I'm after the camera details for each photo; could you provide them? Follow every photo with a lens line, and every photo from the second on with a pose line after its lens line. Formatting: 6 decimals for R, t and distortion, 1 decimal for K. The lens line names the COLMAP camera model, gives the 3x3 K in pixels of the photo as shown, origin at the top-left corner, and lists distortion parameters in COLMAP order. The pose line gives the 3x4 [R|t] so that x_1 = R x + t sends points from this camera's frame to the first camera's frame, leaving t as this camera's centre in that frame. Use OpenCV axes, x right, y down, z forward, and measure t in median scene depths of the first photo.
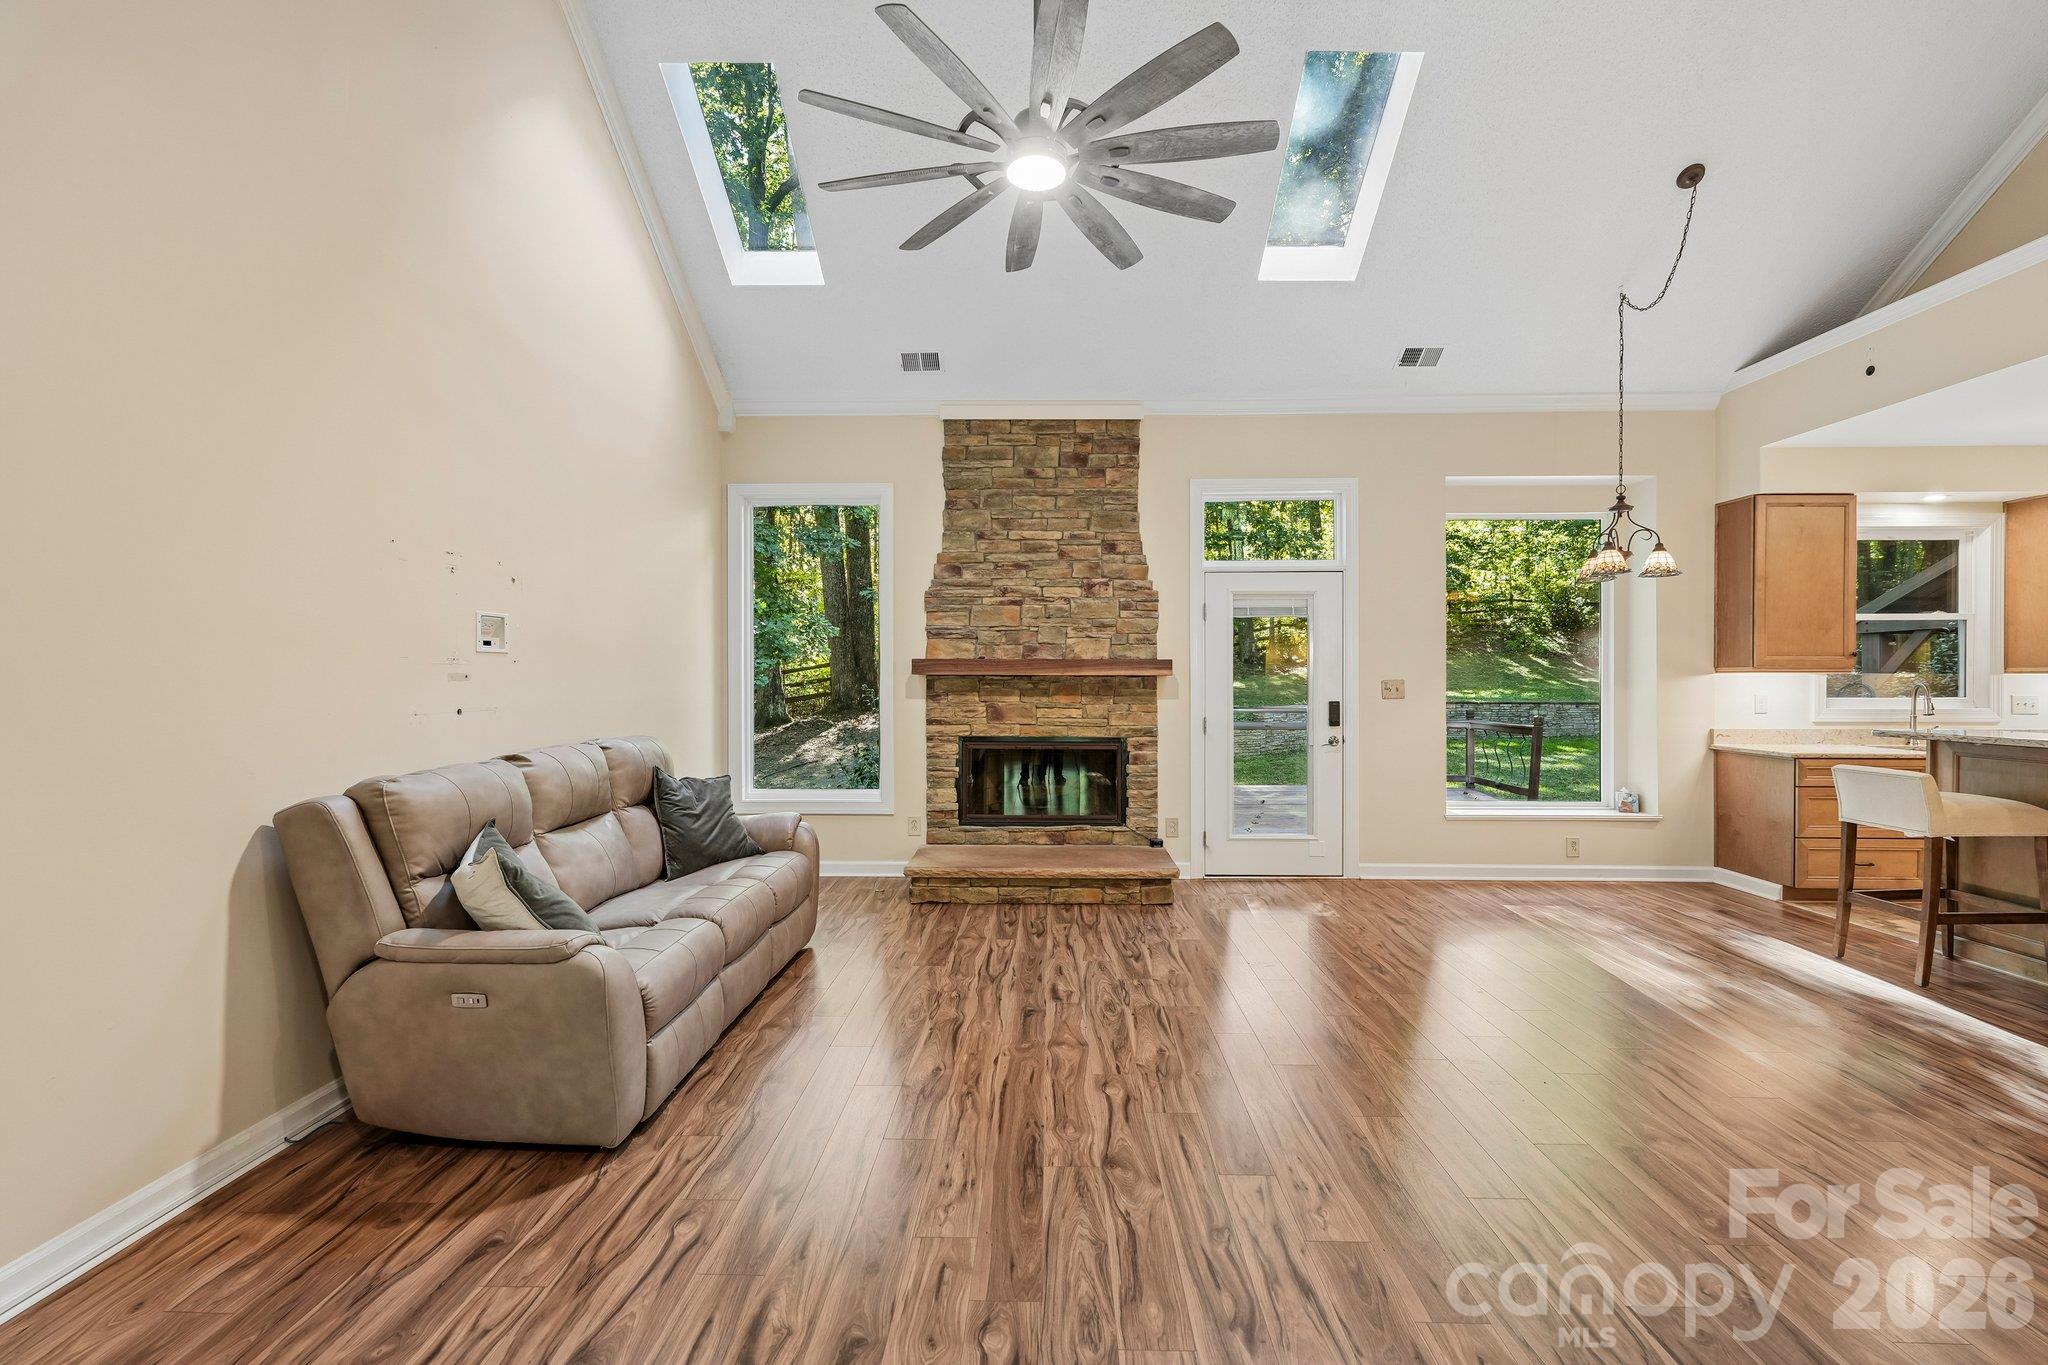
lens RADIAL K [[884.9, 0, 1026.4], [0, 884.9, 684.4], [0, 0, 1]] dist [0.001797, -0.000117]
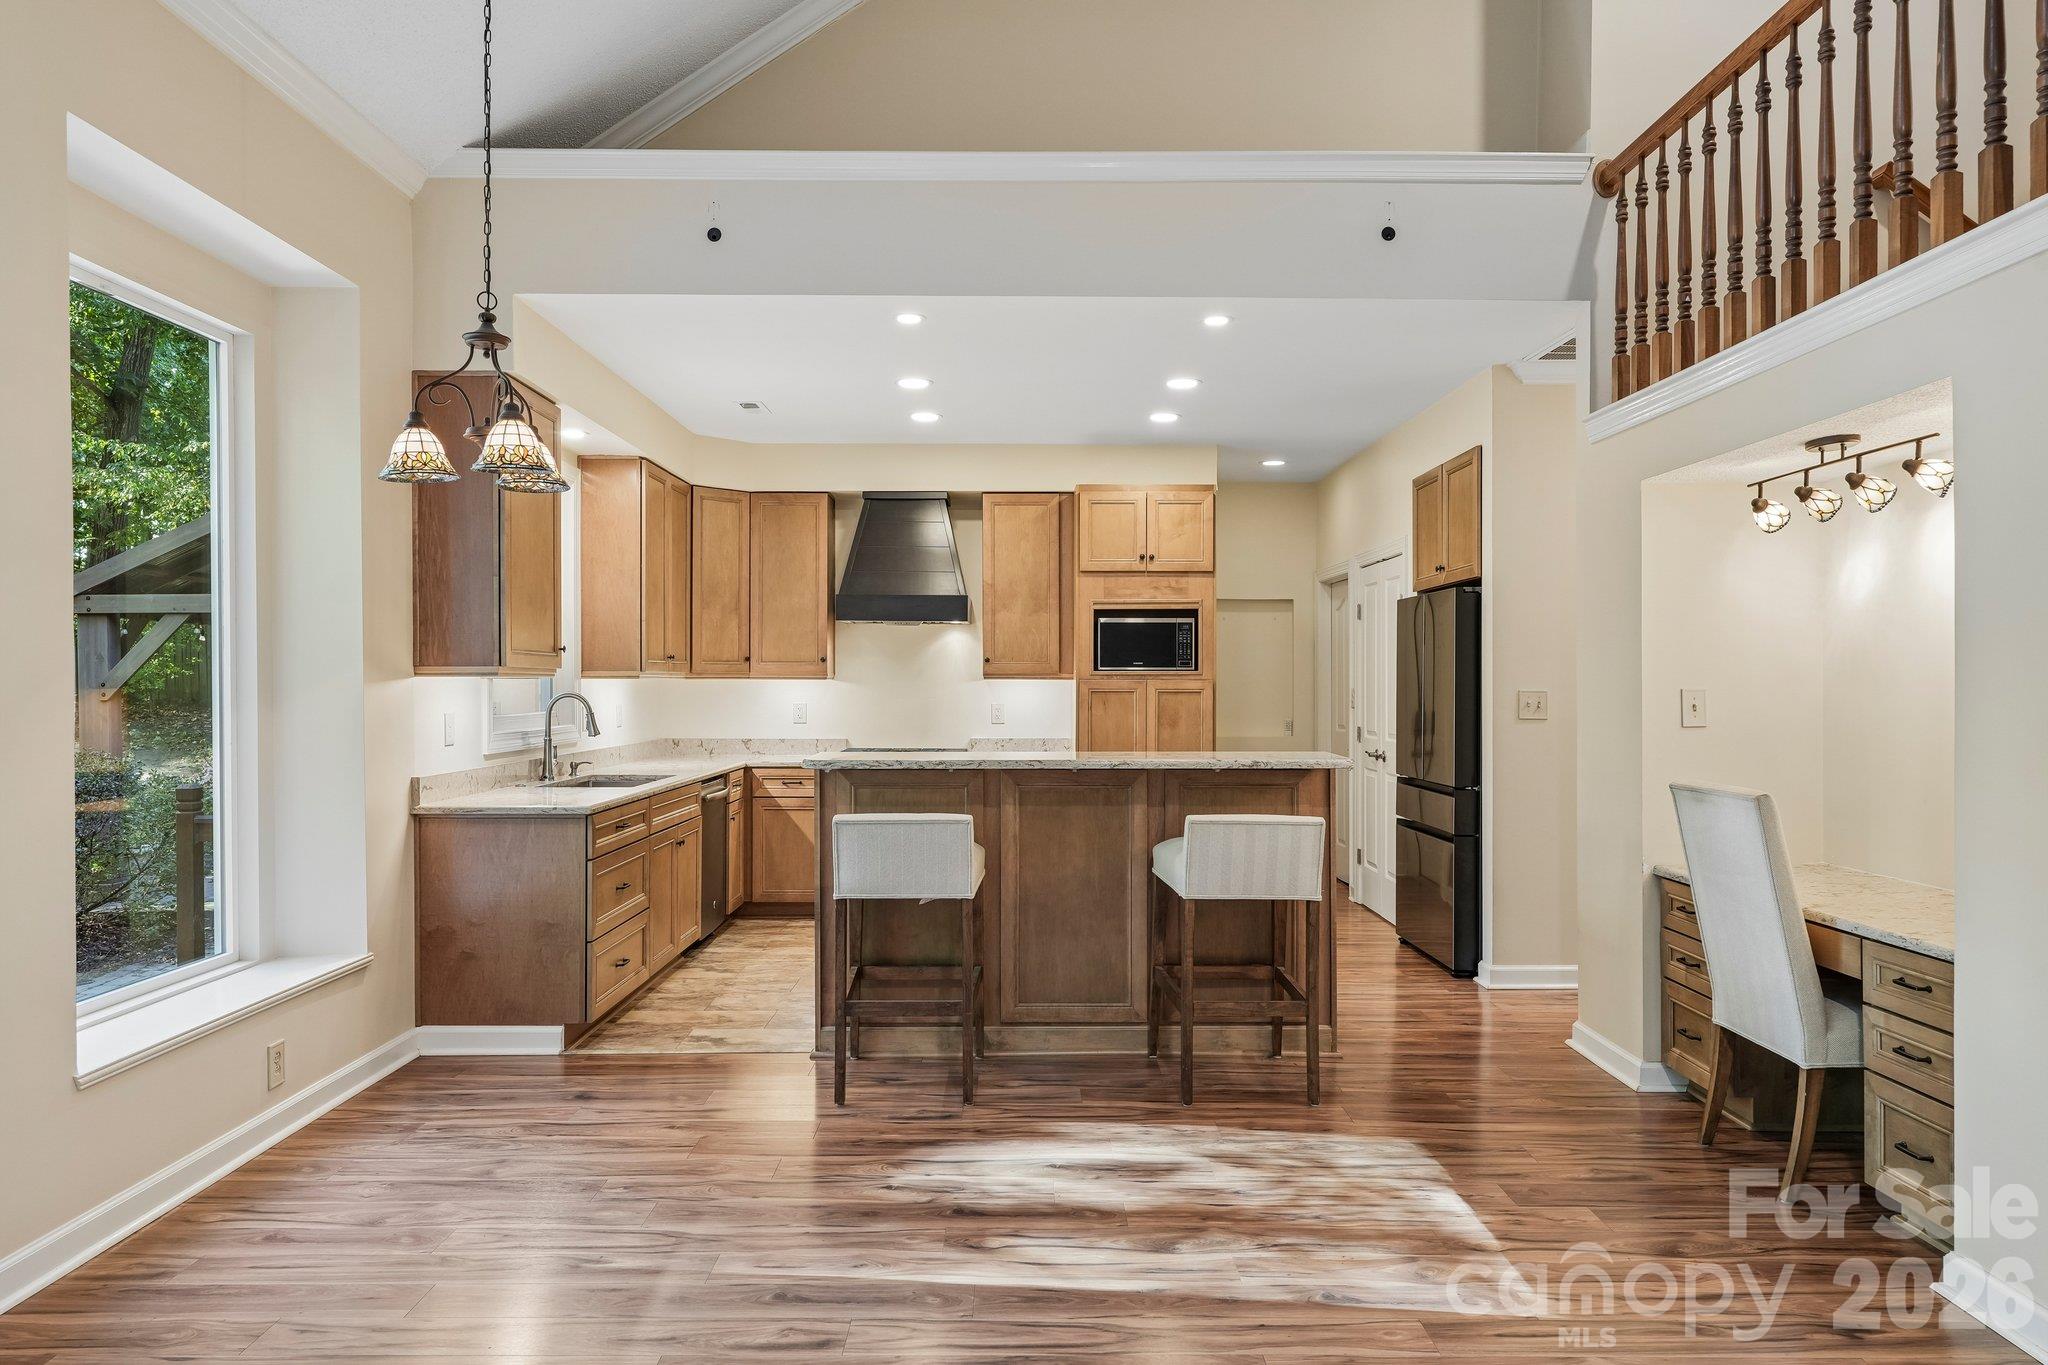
lens RADIAL K [[1338.6, 0, 1025.5], [0, 1338.6, 684.5], [0, 0, 1]] dist [0.001815, 0.000891]
pose [[-0.031393, -0.001588, 0.999506, -0.069652], [0.007642, 0.999969, 0.001829, -0.006291], [-0.999478, 0.007695, -0.031380, 0.641366]]
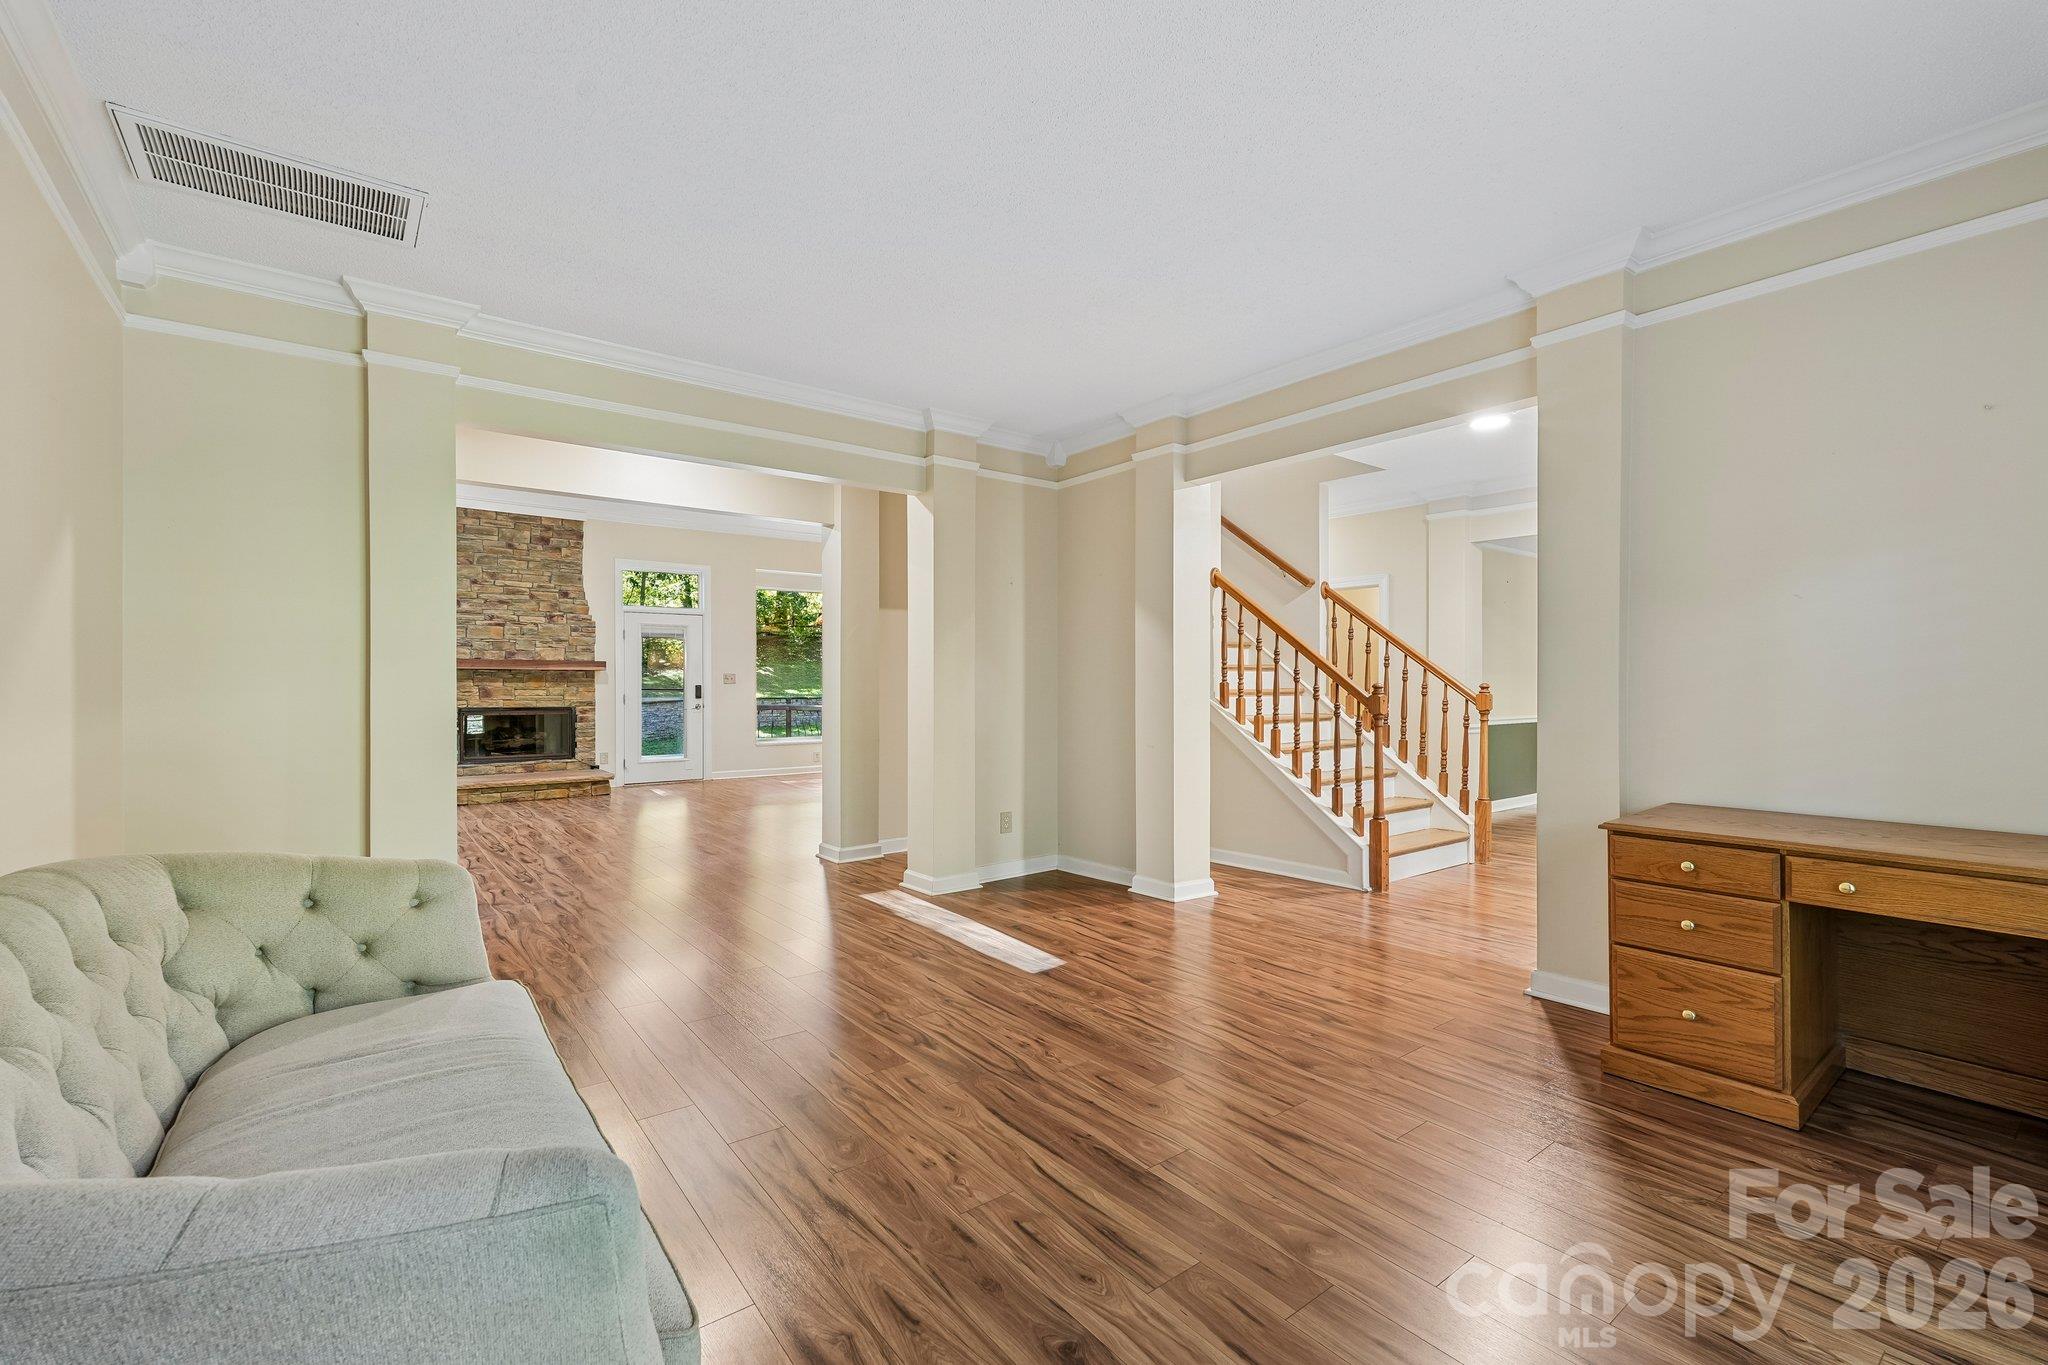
lens RADIAL K [[884.9, 0, 1022.7], [0, 884.9, 674.4], [0, 0, 1]] dist [0.001797, -0.000117]
pose [[0.768272, 0.006999, 0.640085, -0.316205], [0.018000, 0.999309, -0.032532, 0.069090], [-0.639870, 0.036515, 0.767615, -0.856043]]
